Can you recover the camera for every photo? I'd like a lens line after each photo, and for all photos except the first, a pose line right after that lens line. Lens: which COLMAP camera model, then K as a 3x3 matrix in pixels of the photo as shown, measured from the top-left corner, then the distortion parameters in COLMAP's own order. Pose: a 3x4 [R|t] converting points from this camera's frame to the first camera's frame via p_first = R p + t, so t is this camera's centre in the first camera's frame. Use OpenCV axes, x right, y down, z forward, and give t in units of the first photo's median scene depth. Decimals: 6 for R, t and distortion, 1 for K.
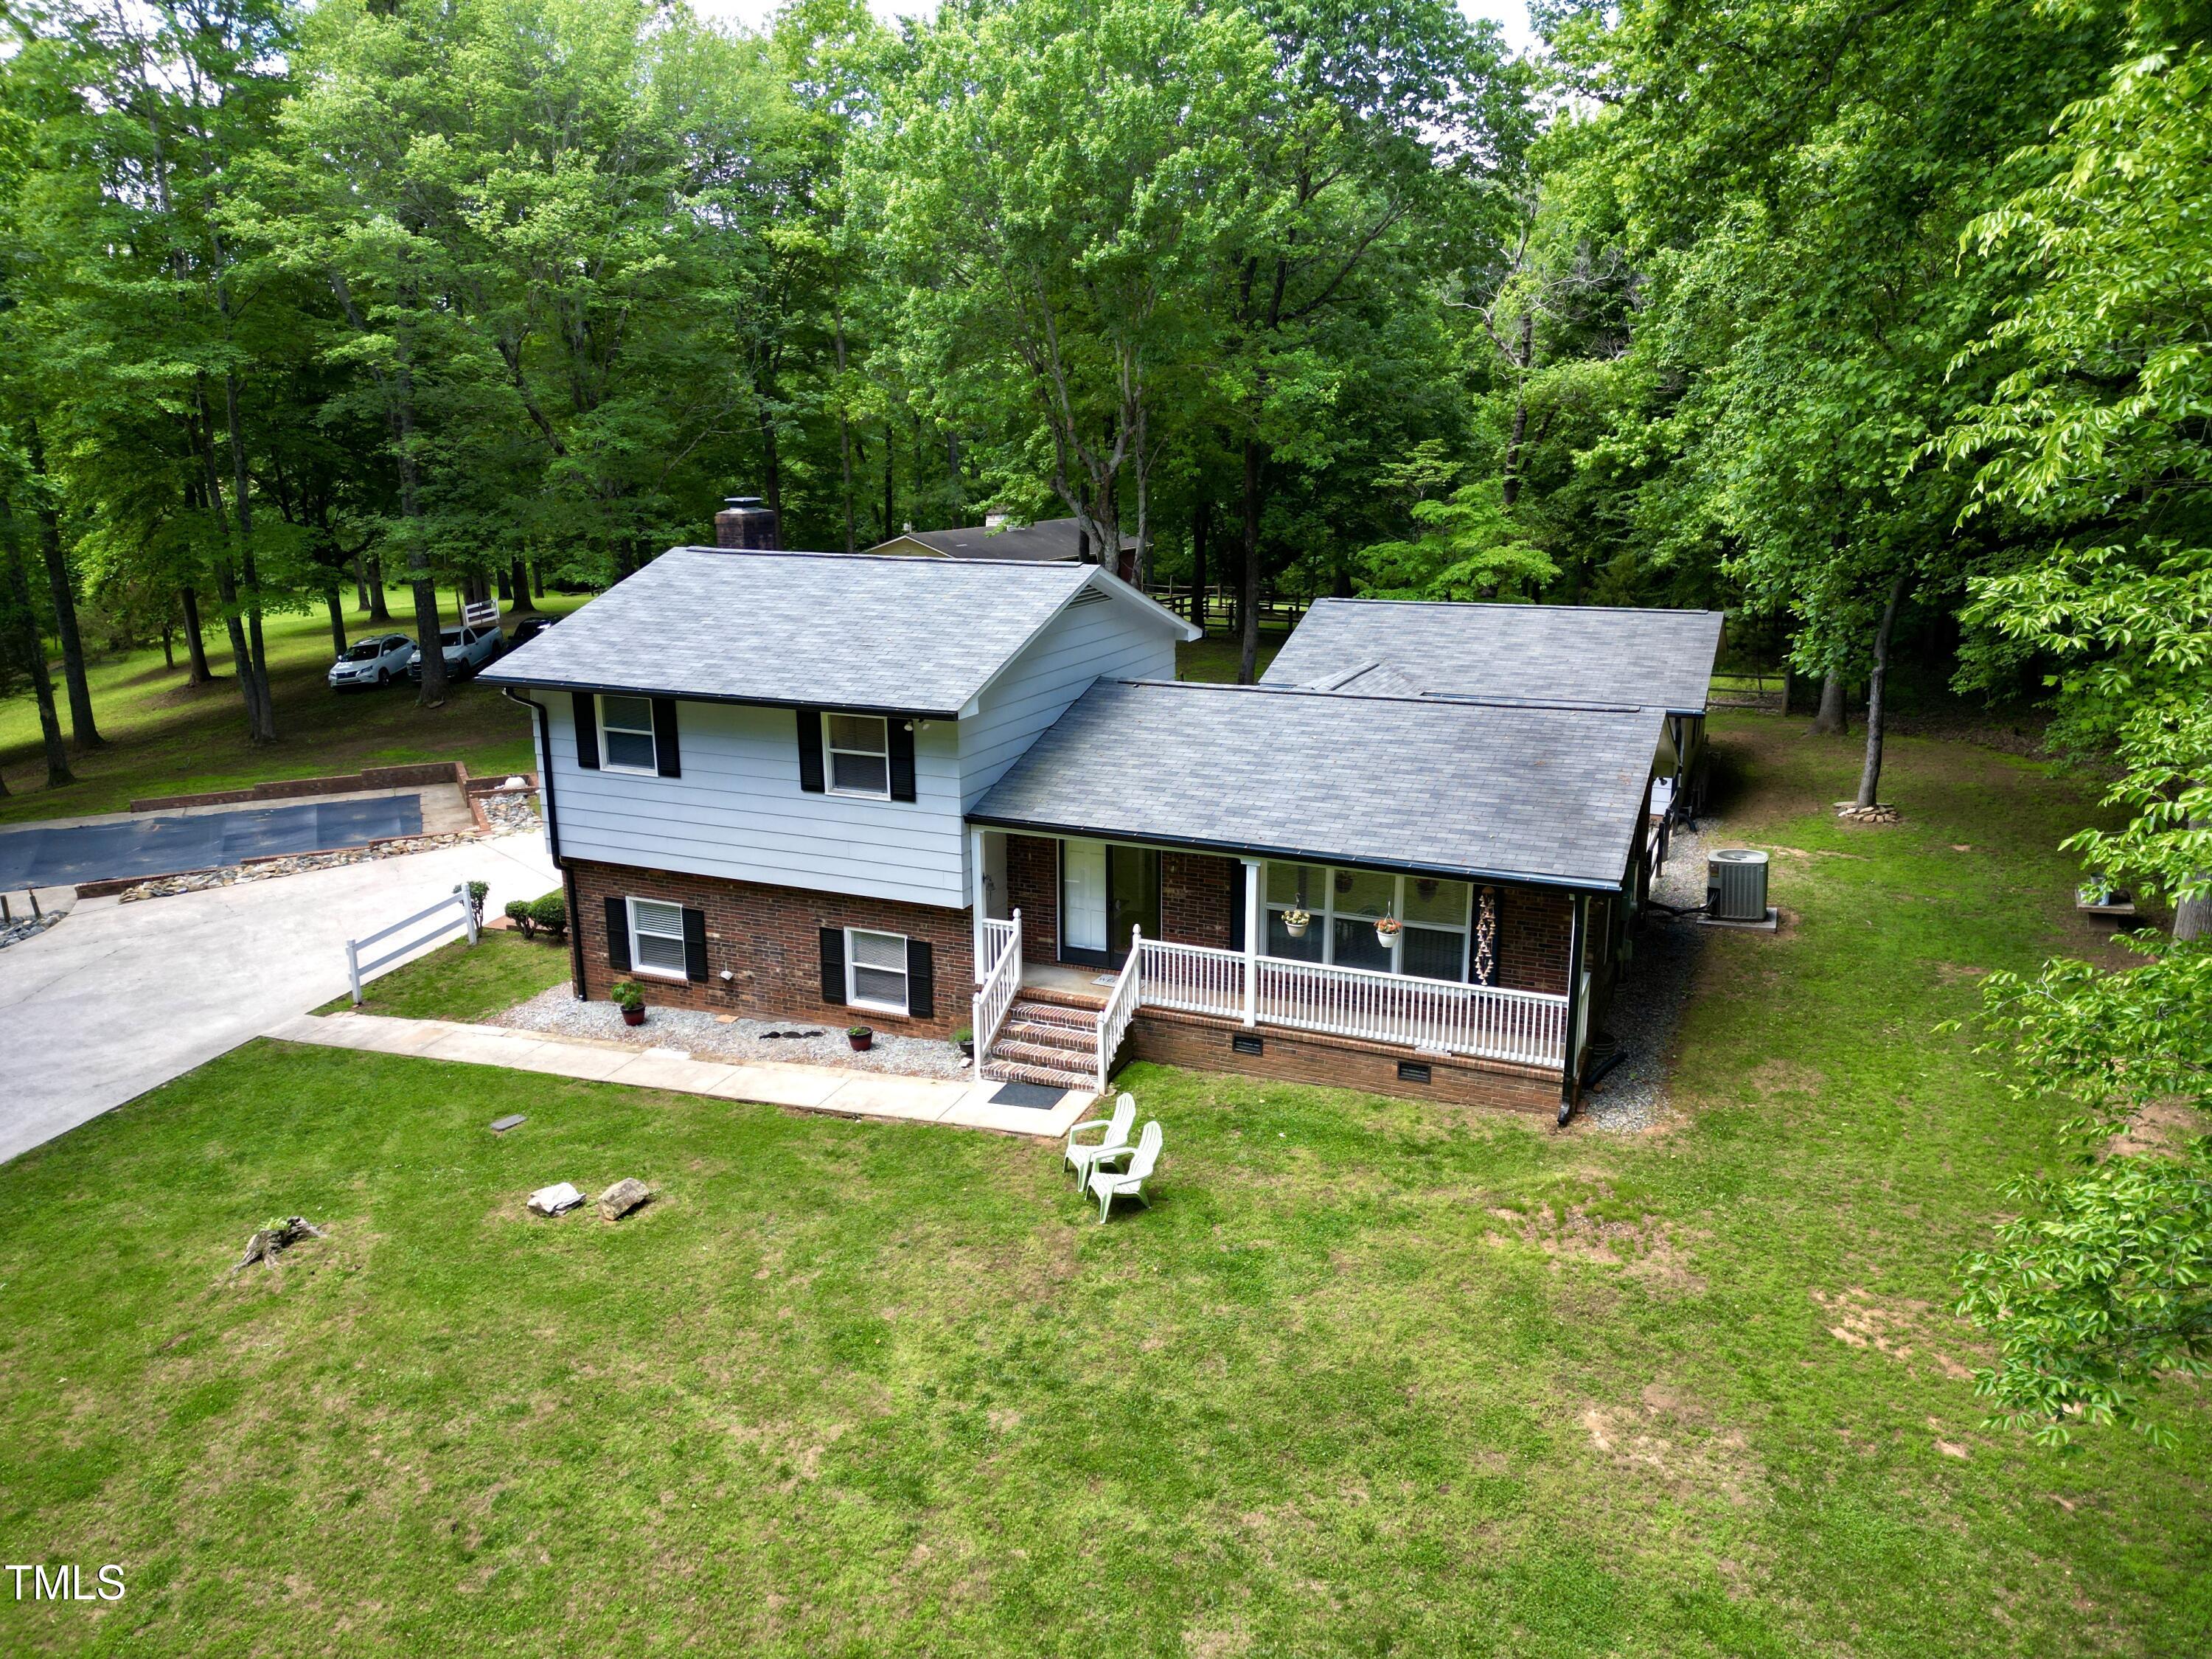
lens RADIAL K [[1571.2, 0, 1122.4], [0, 1571.2, 839.8], [0, 0, 1]] dist [0.033169, -0.024611]
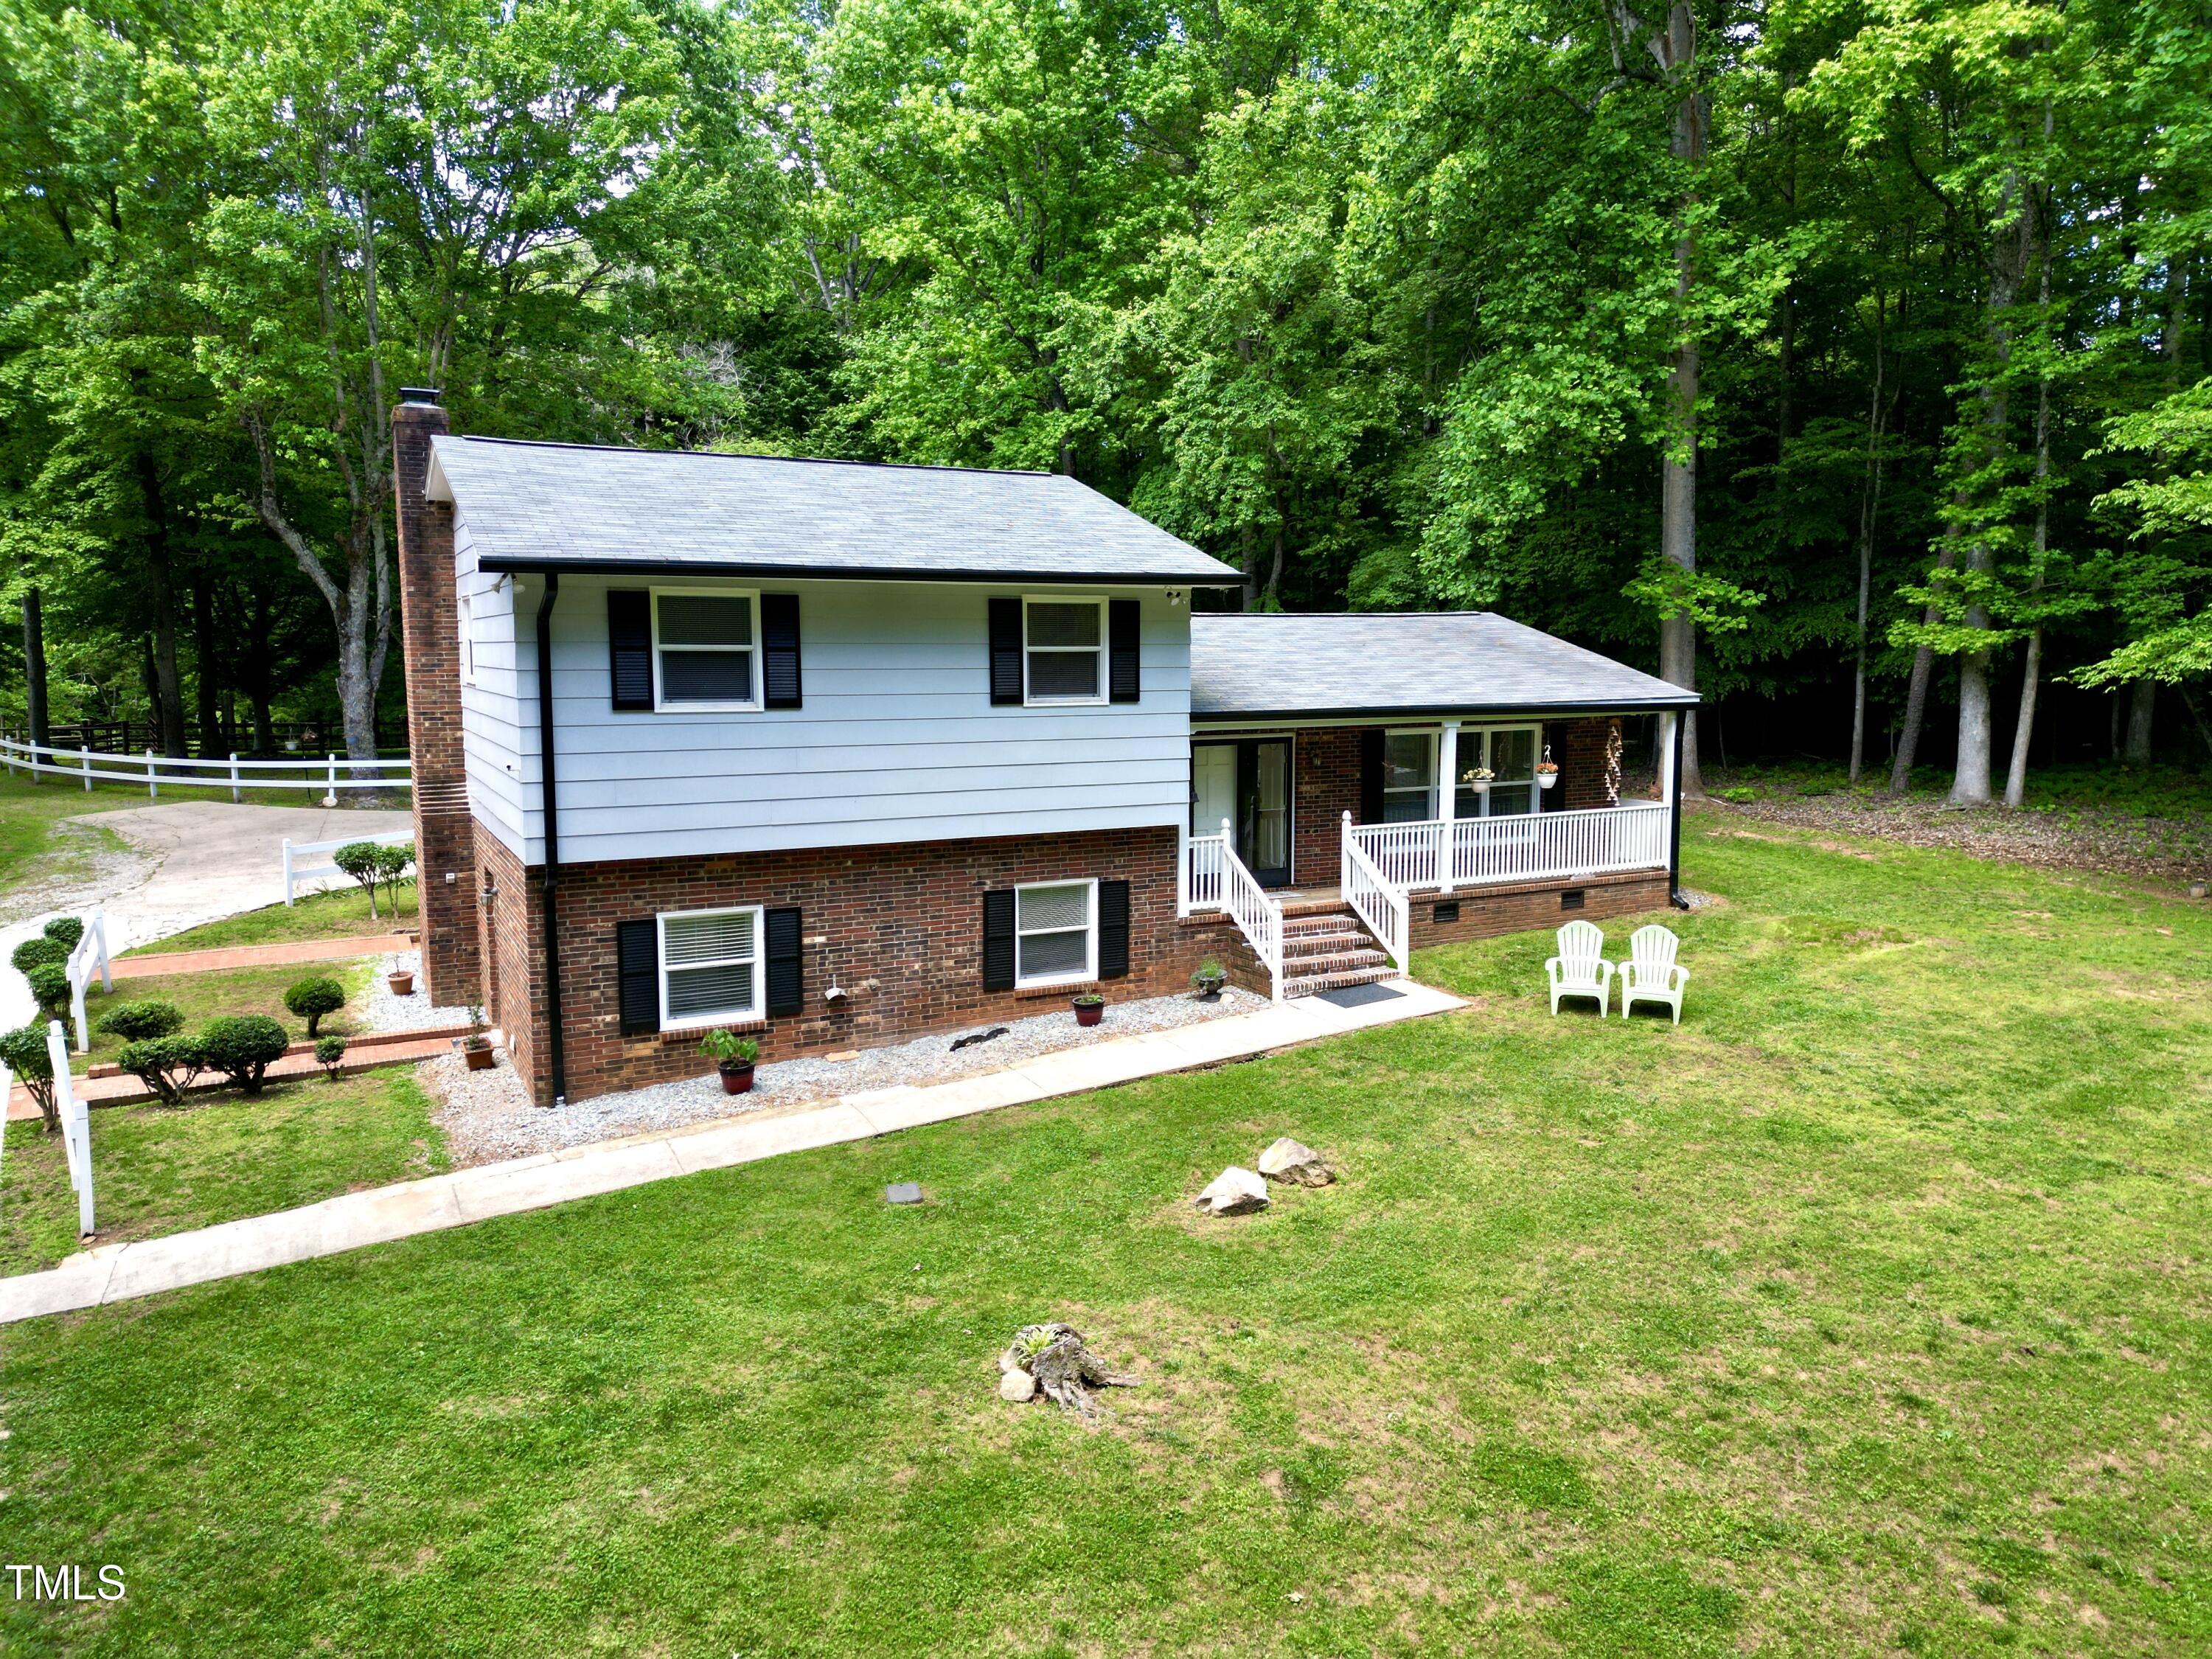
lens RADIAL K [[1571.2, 0, 1103.8], [0, 1571.2, 820.6], [0, 0, 1]] dist [0.033169, -0.024611]
pose [[0.621750, -0.083813, 0.778718, -0.785101], [0.197493, 0.978907, -0.052325, 0.076582], [-0.757907, 0.186325, 0.625188, 0.488036]]
